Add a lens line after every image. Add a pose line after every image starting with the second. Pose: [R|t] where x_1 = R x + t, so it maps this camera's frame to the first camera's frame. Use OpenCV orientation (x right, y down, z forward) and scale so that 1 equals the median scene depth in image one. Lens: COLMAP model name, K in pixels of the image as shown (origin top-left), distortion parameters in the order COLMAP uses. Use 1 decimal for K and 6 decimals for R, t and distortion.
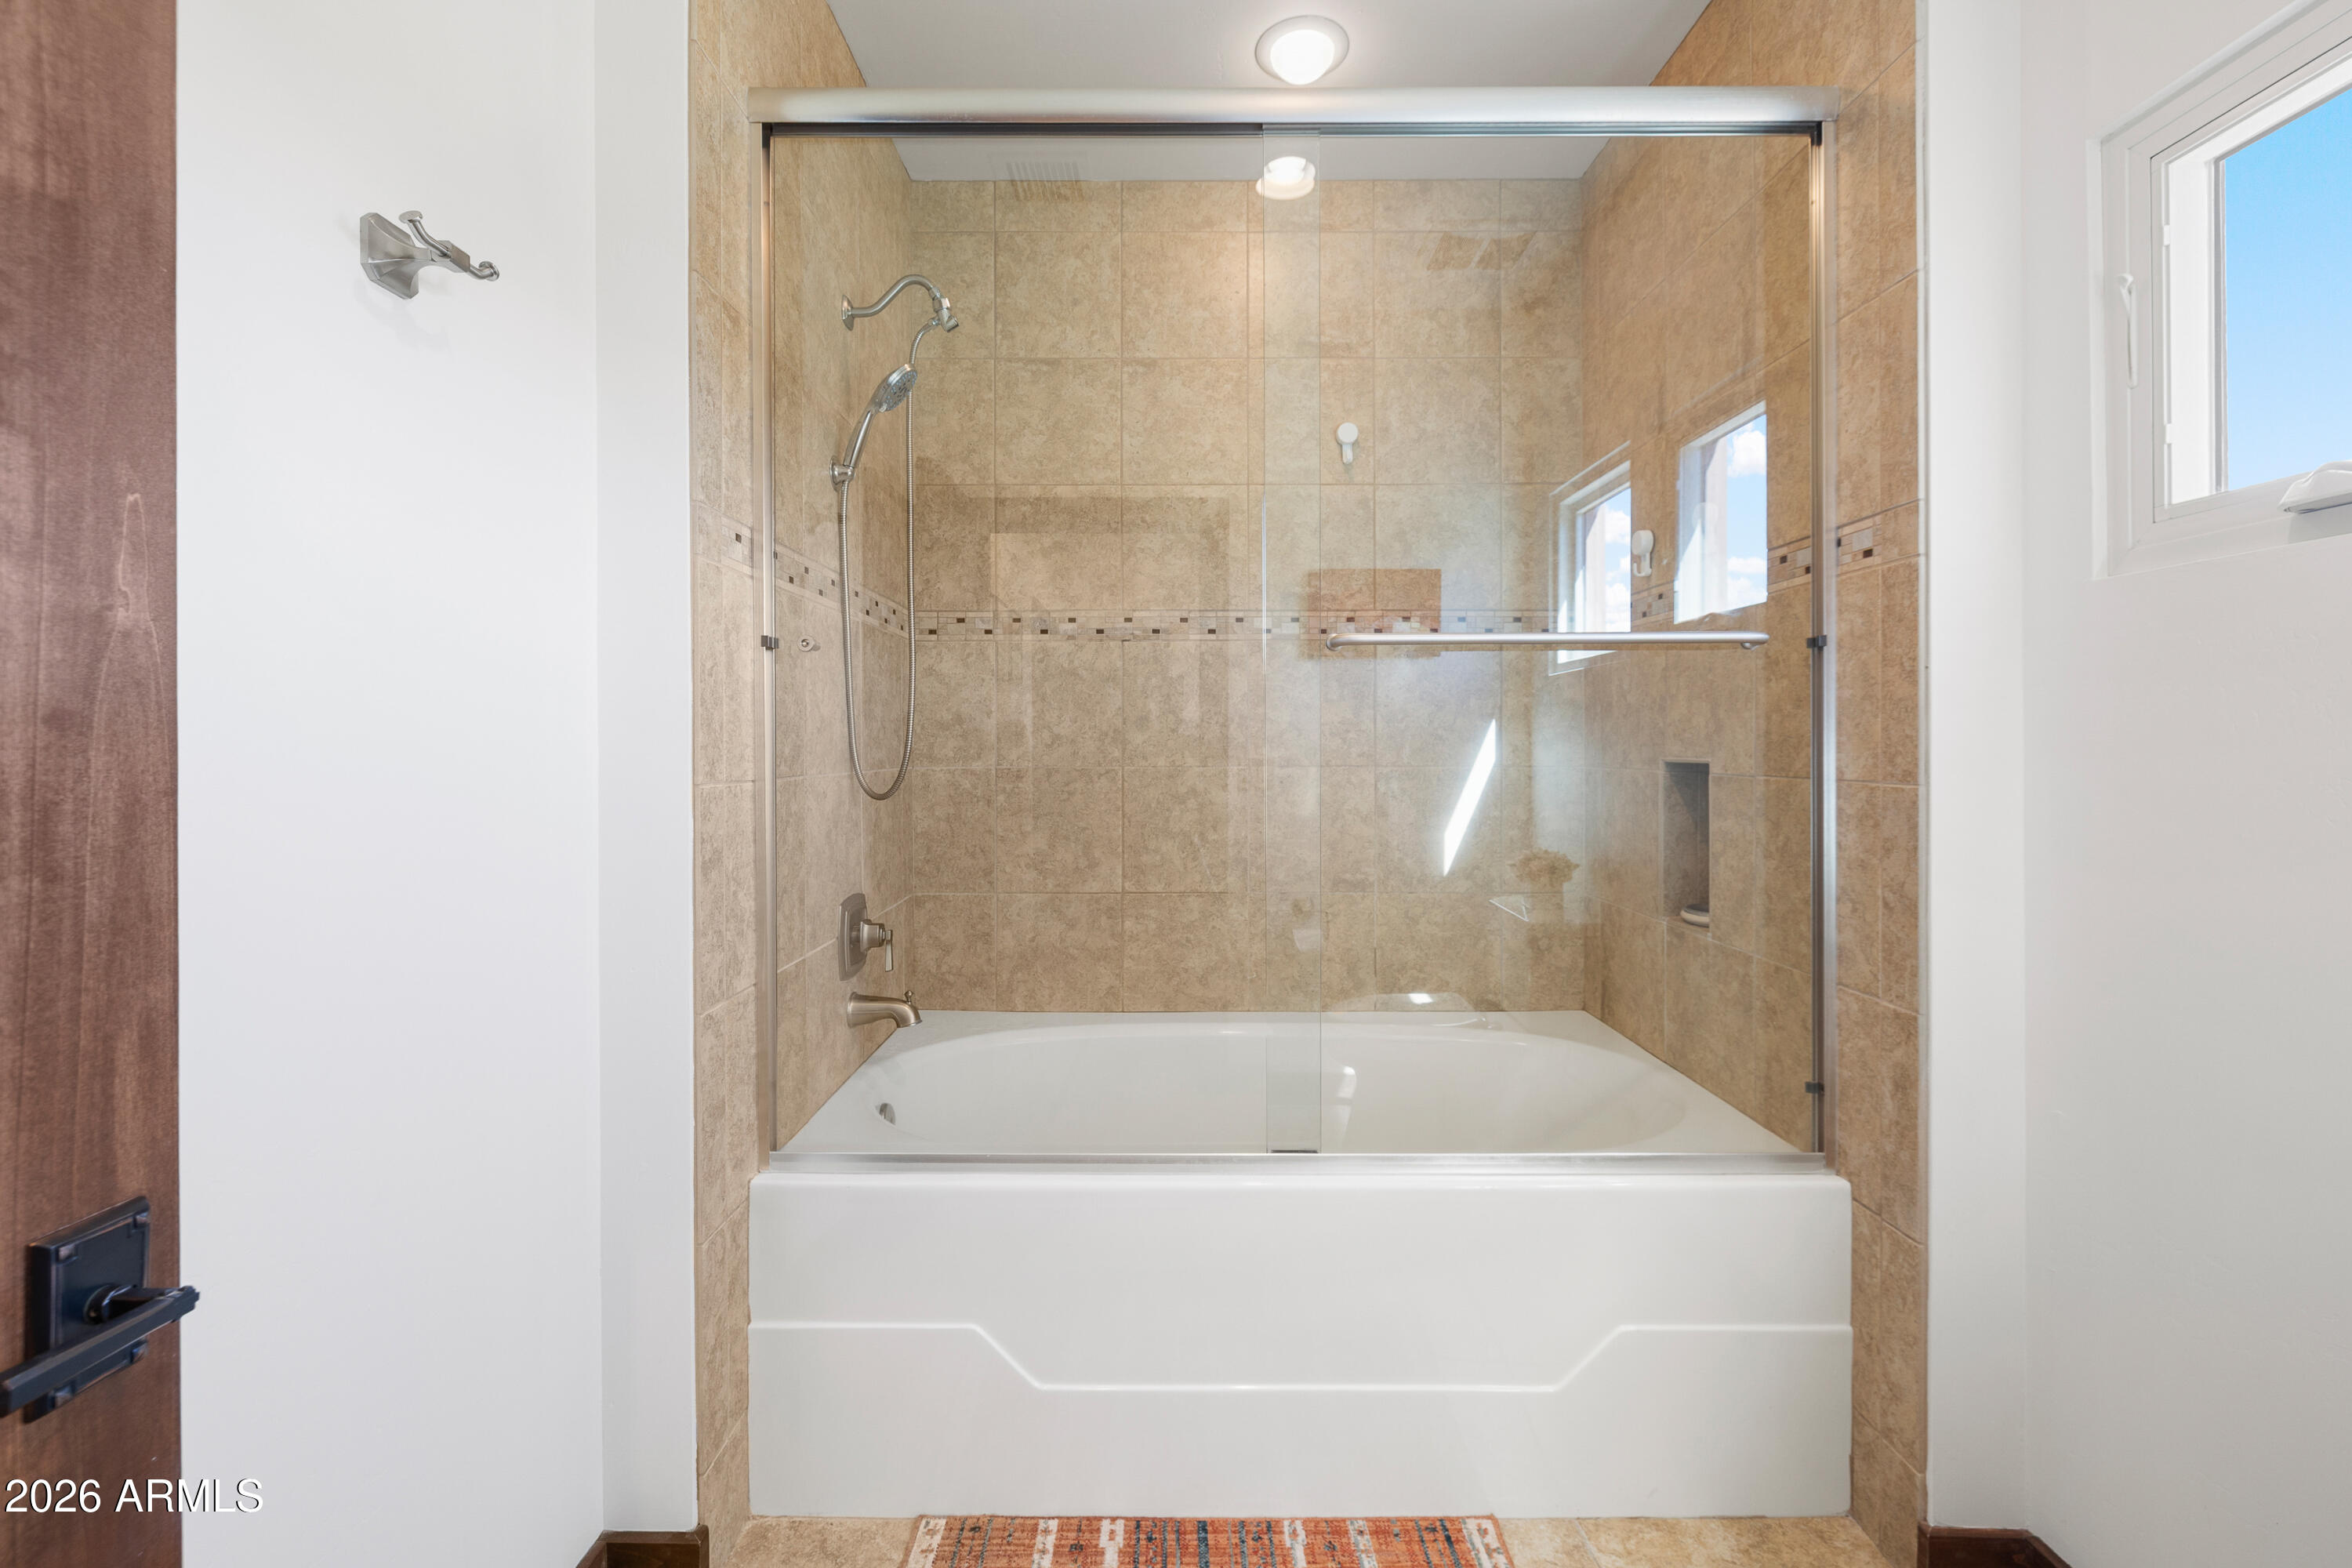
lens RADIAL K [[994.4, 0, 1172.0], [0, 994.4, 765.8], [0, 0, 1]] dist [-0.003939, 0.000177]
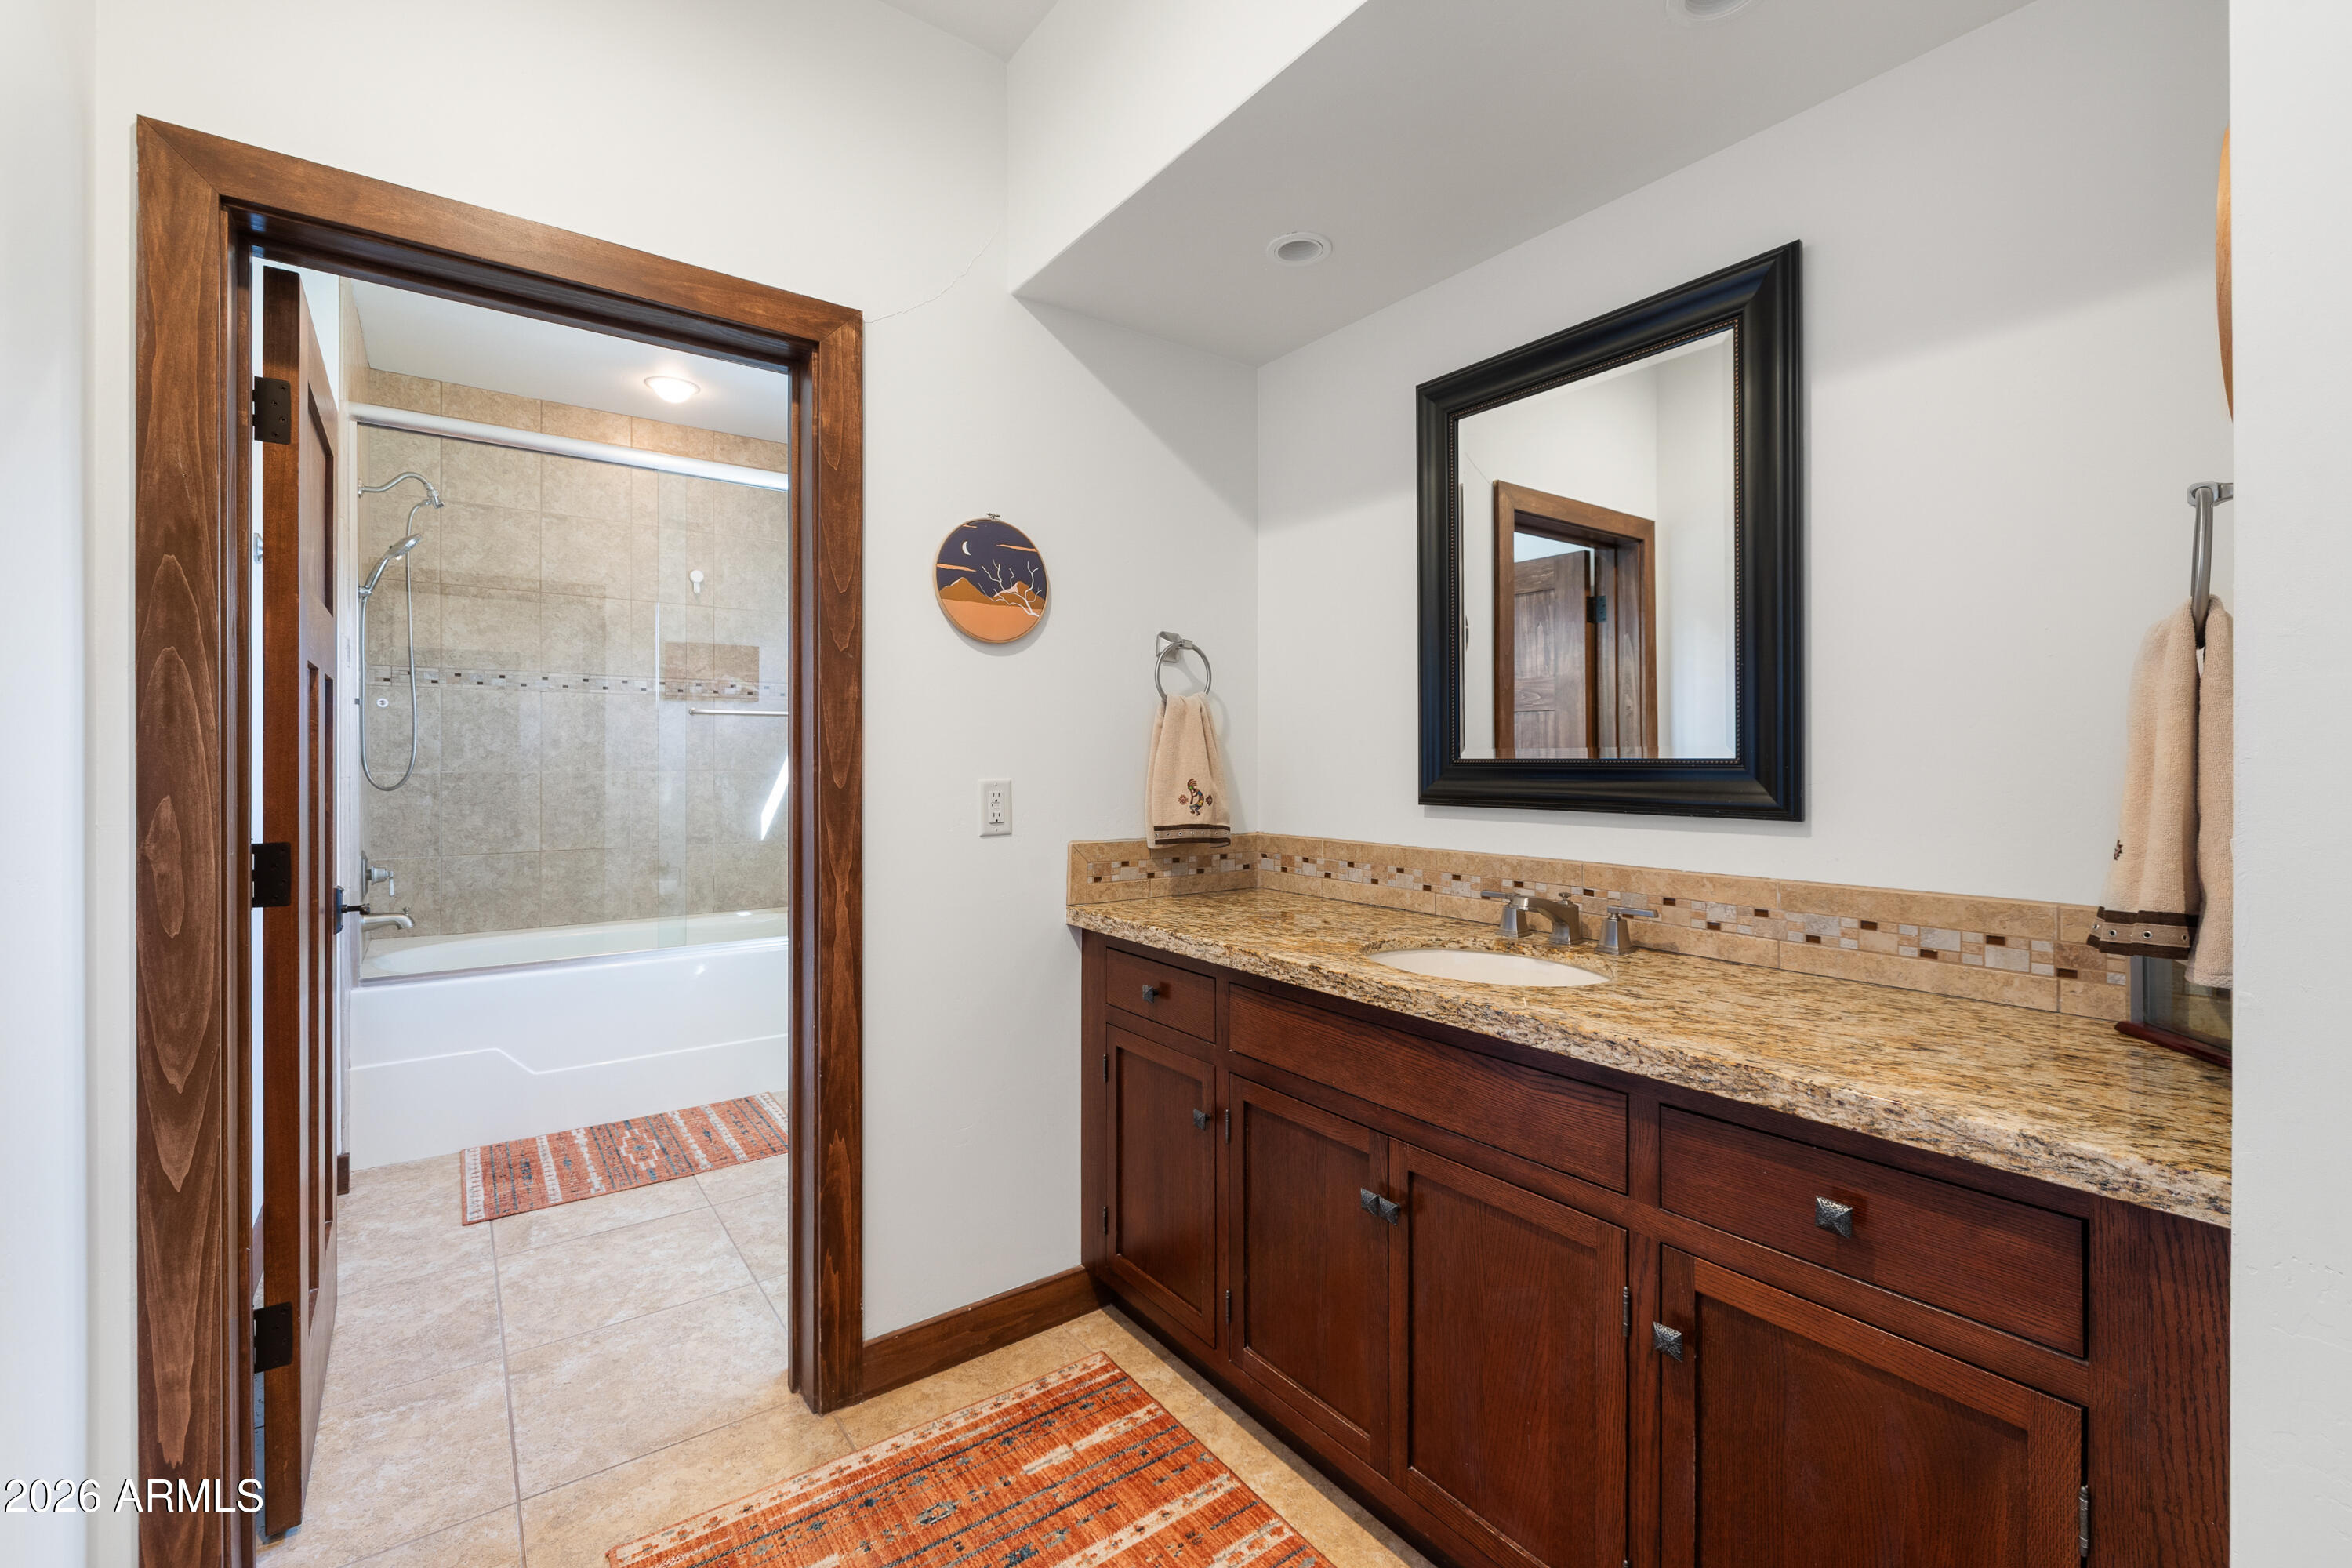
lens RADIAL K [[994.4, 0, 1177.9], [0, 994.4, 751.4], [0, 0, 1]] dist [-0.003939, 0.000177]
pose [[0.804712, 0.006571, 0.593629, -0.170769], [0.009410, 0.999672, -0.023822, 0.016316], [-0.593590, 0.024756, 0.804386, -0.863040]]
